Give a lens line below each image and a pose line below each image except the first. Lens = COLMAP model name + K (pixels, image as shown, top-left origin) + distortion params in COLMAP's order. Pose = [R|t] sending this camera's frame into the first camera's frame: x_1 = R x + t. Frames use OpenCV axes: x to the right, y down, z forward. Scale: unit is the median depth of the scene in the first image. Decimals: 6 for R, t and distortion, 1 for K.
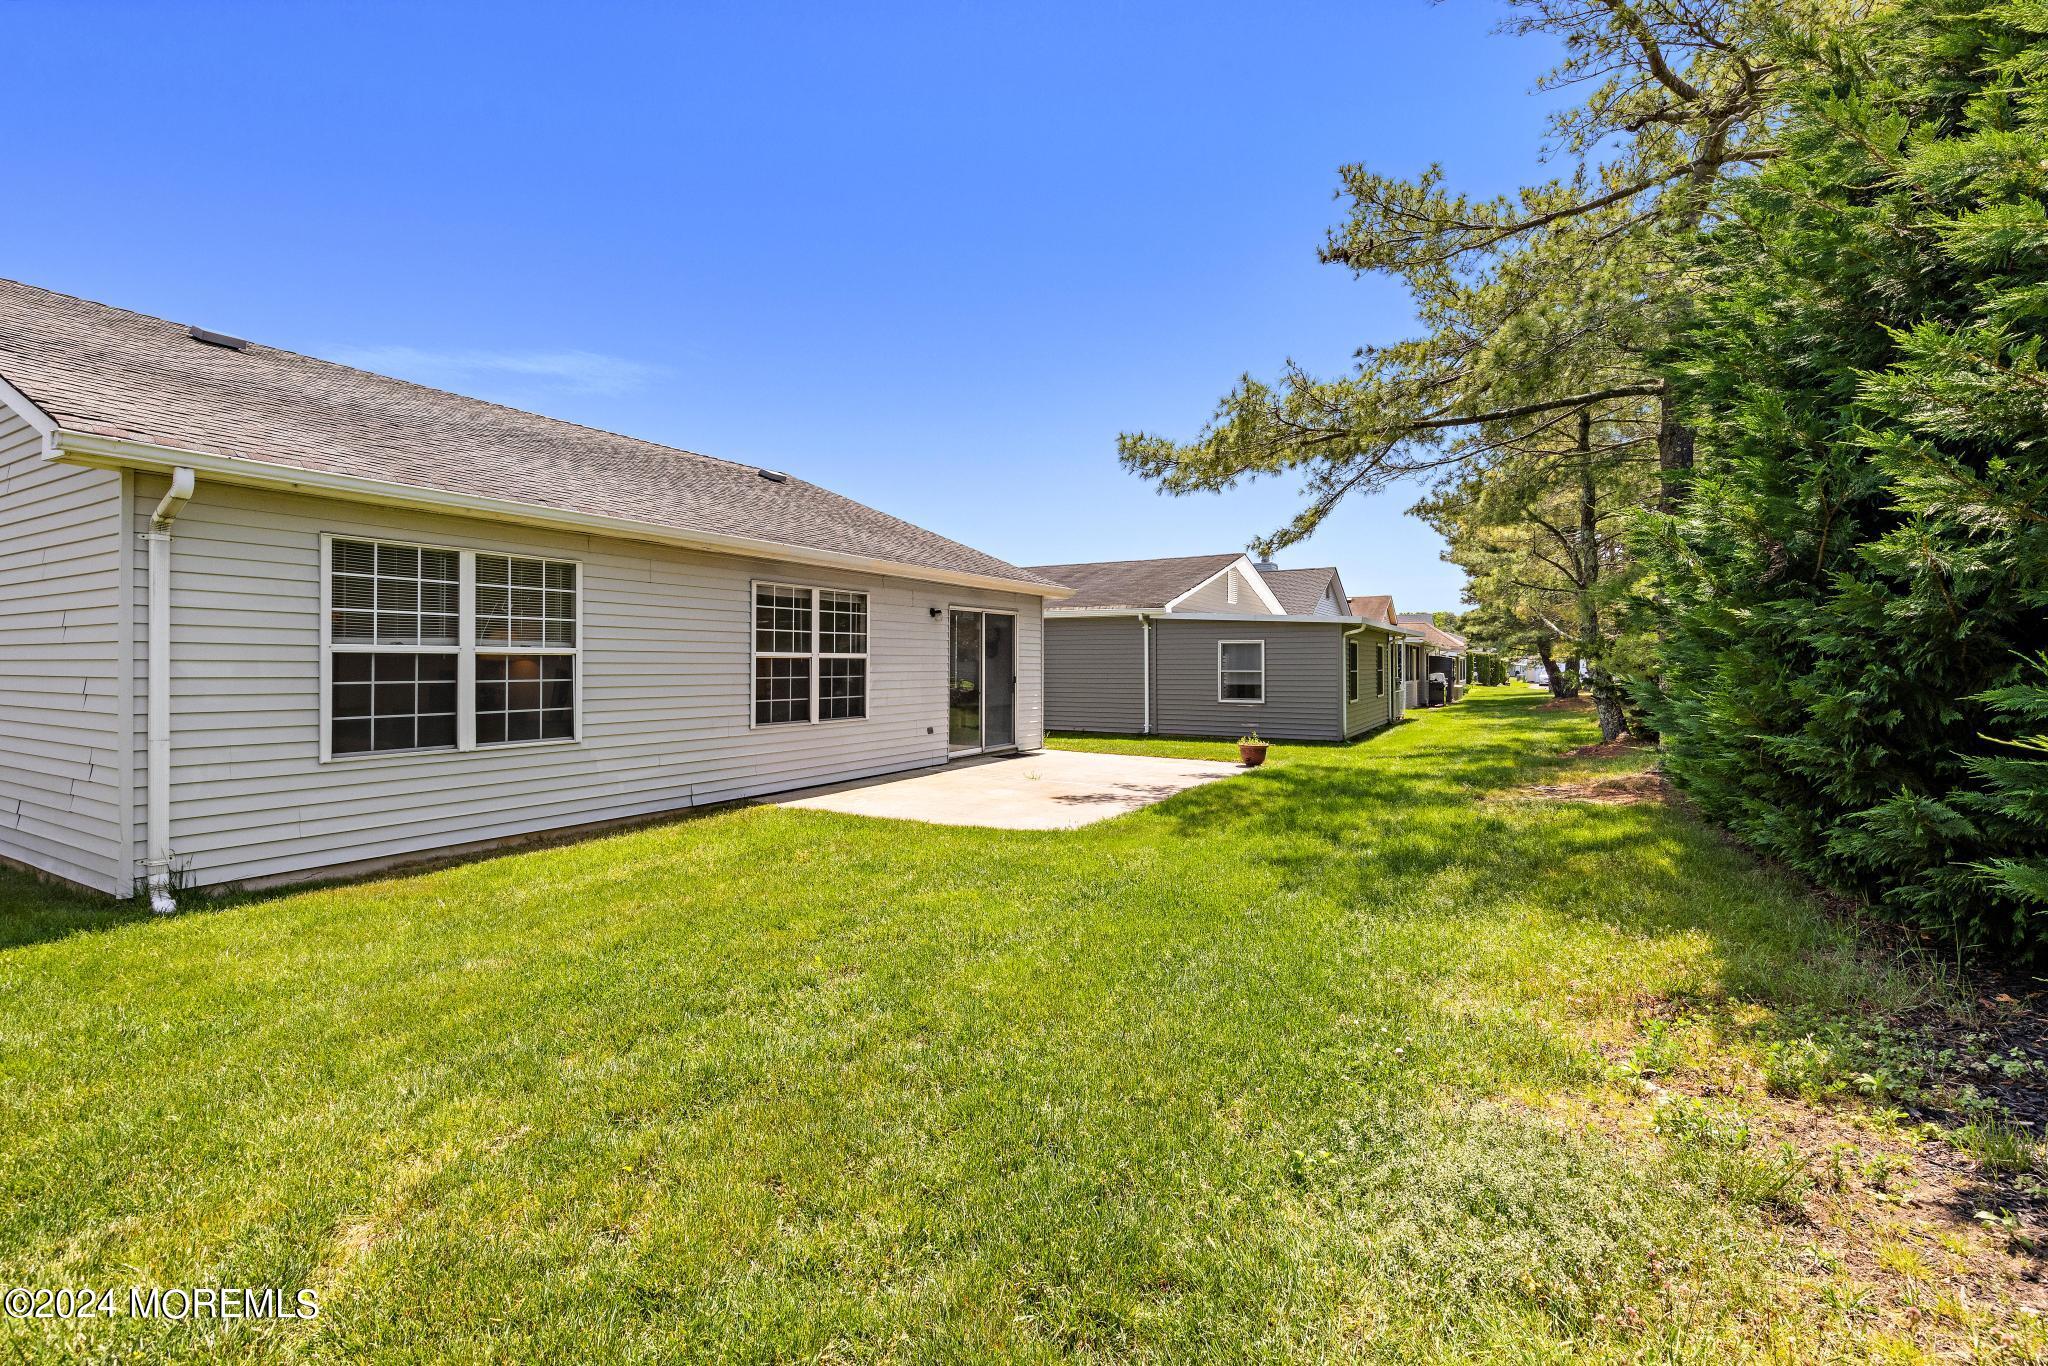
lens RADIAL K [[889.7, 0, 1028.4], [0, 889.7, 673.4], [0, 0, 1]] dist [0.000312, 0.000005]
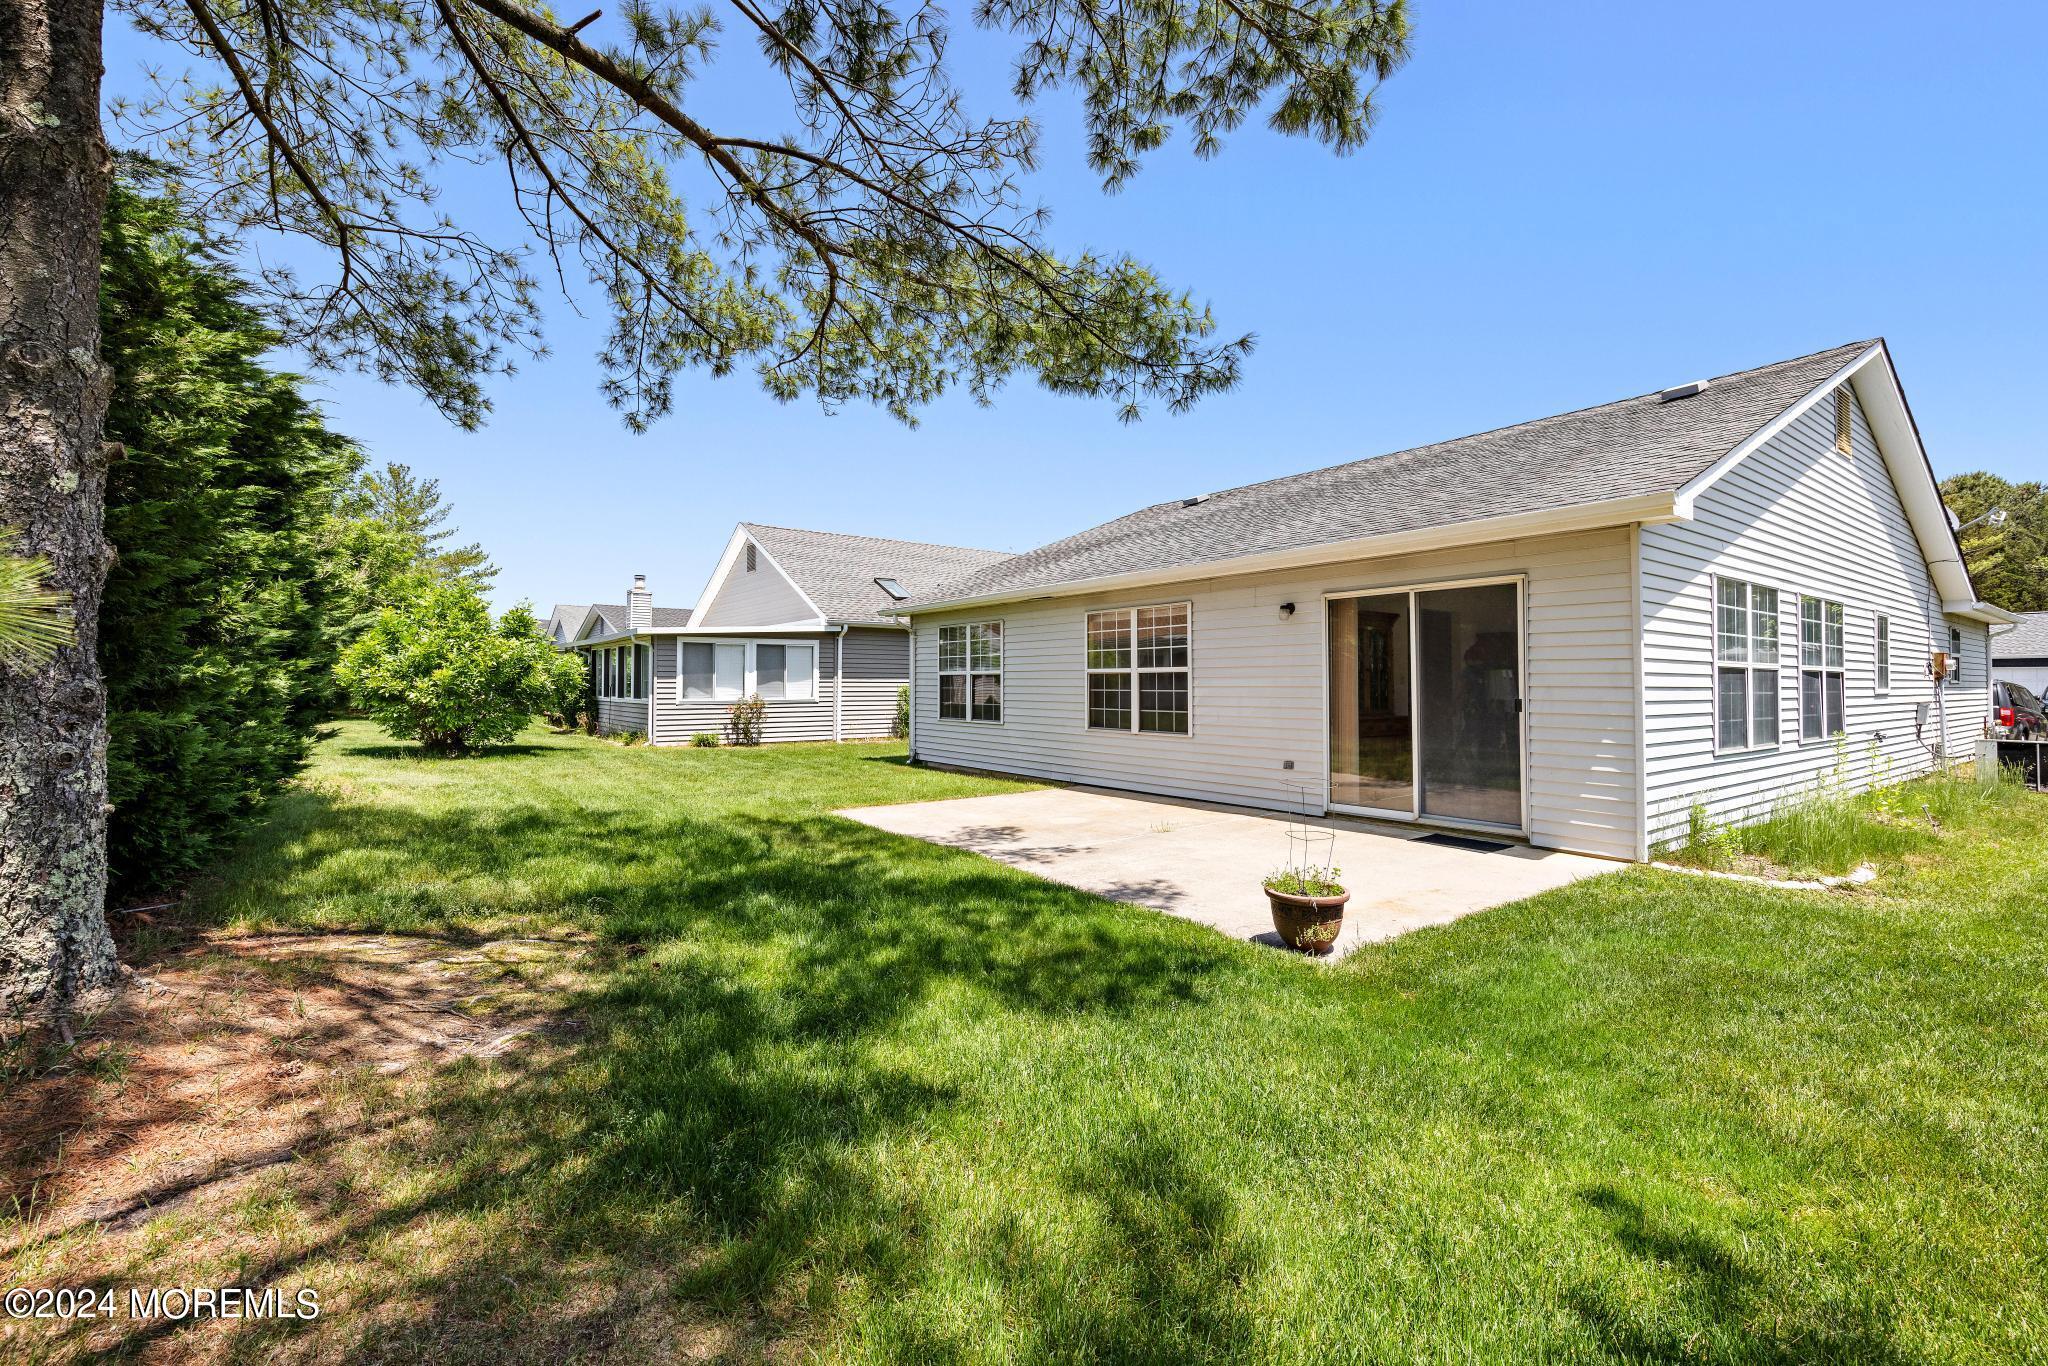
lens RADIAL K [[889.7, 0, 1027.6], [0, 889.7, 676.0], [0, 0, 1]] dist [0.000312, 0.000005]
pose [[-0.397824, -0.007861, -0.917428, 0.817373], [-0.009233, 0.999947, -0.004564, -0.007321], [0.917415, 0.006655, -0.397876, 1.327168]]
